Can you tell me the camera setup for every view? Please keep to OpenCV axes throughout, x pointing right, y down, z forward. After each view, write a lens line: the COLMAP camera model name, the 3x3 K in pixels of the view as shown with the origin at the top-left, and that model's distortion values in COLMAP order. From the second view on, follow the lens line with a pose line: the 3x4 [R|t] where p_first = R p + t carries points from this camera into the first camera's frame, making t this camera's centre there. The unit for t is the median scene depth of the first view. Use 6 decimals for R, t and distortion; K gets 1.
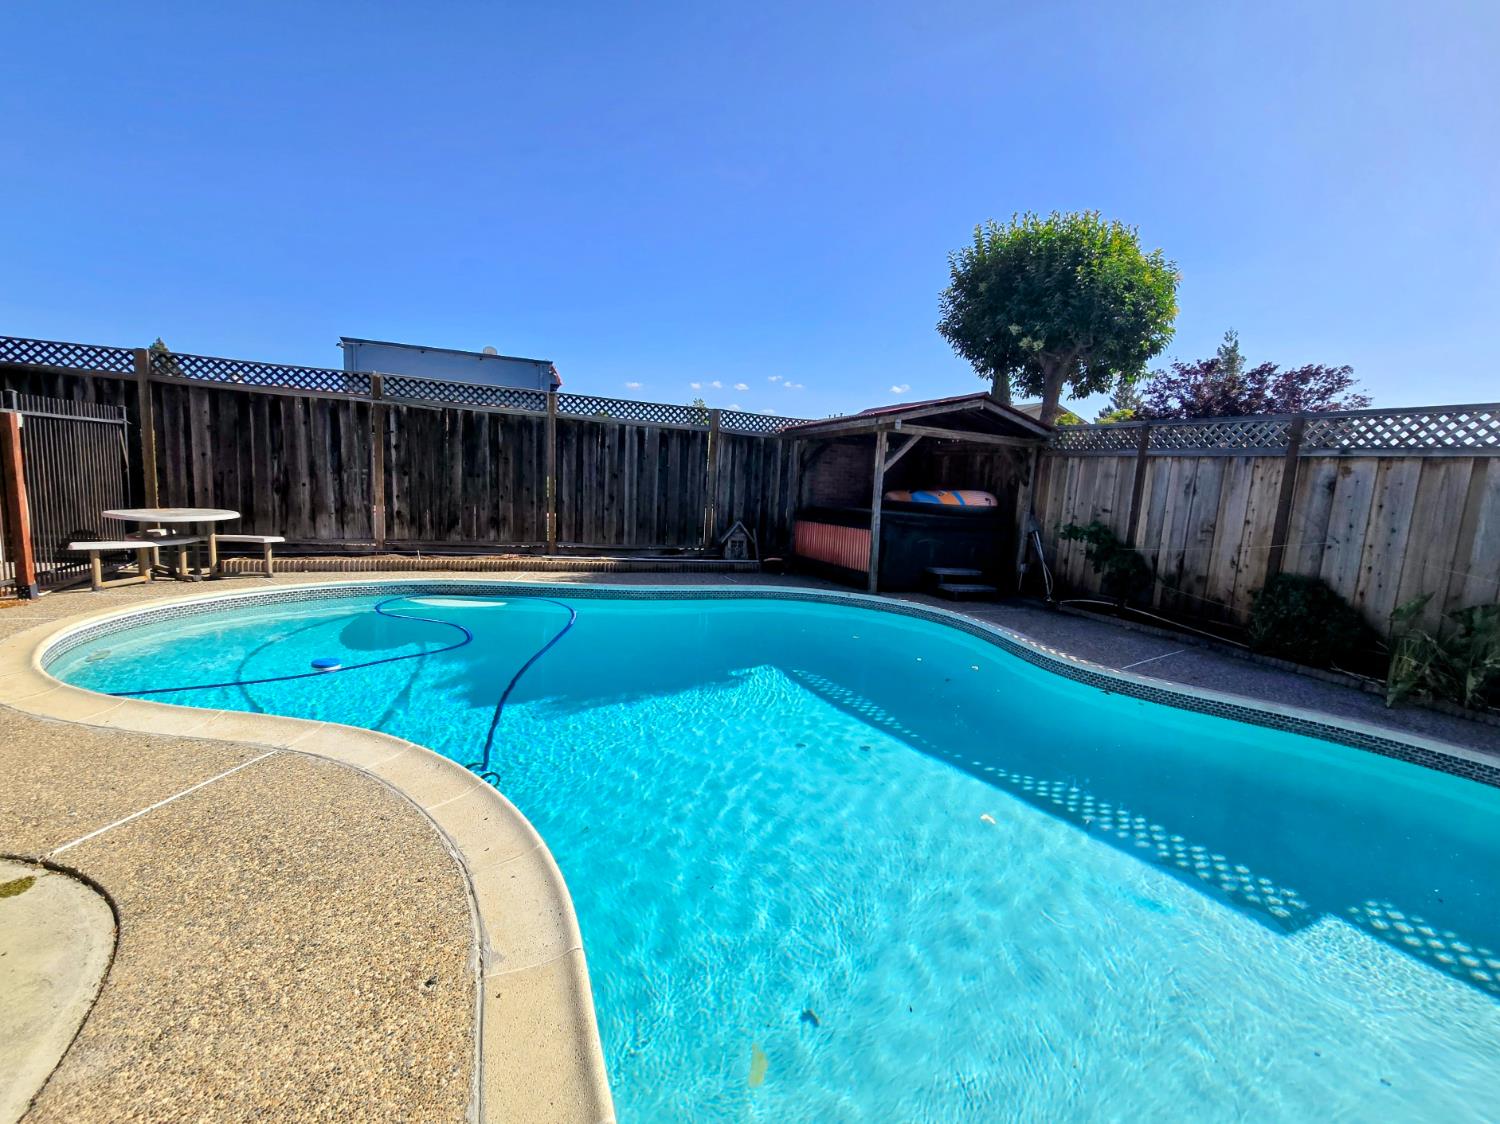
lens RADIAL K [[653.3, 0, 753.9], [0, 653.3, 559.6], [0, 0, 1]] dist [-0.005503, -0.000285]
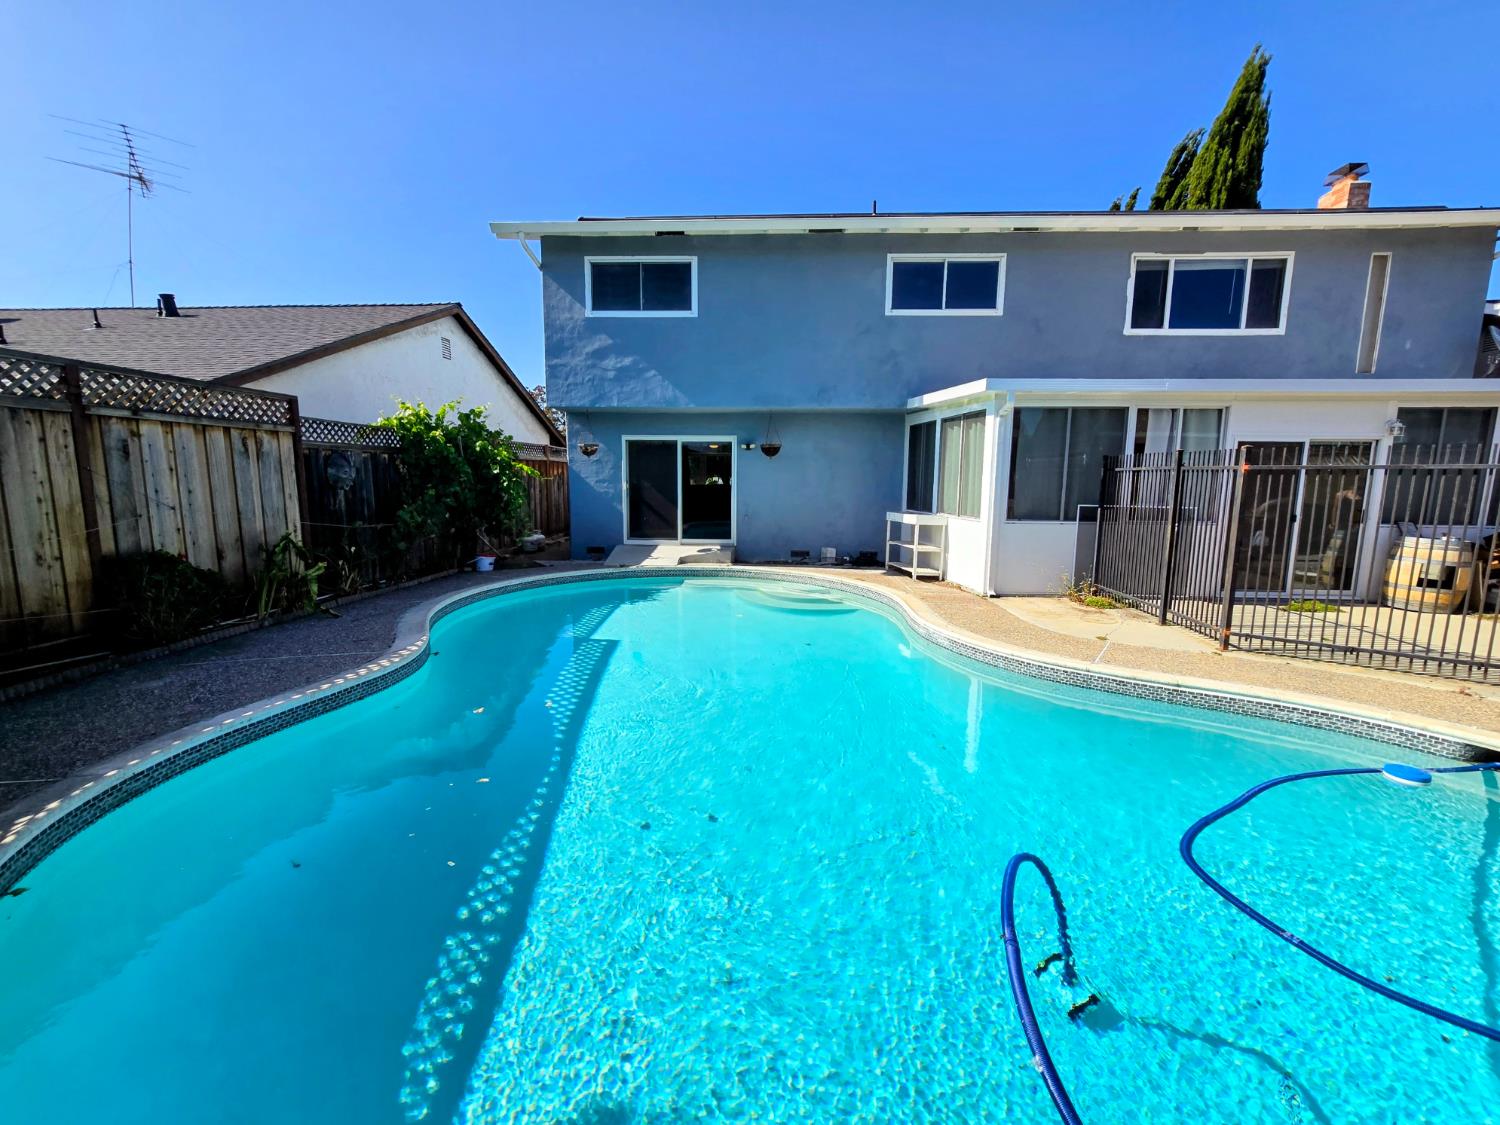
lens RADIAL K [[608.2, 0, 750.0], [0, 608.2, 562.5], [0, 0, 1]] dist [-0.000196, -0.000736]
pose [[-0.897920, -0.133916, 0.419292, -0.204937], [-0.011555, 0.959437, 0.281685, -0.152214], [-0.440006, 0.248085, -0.863046, 0.997679]]
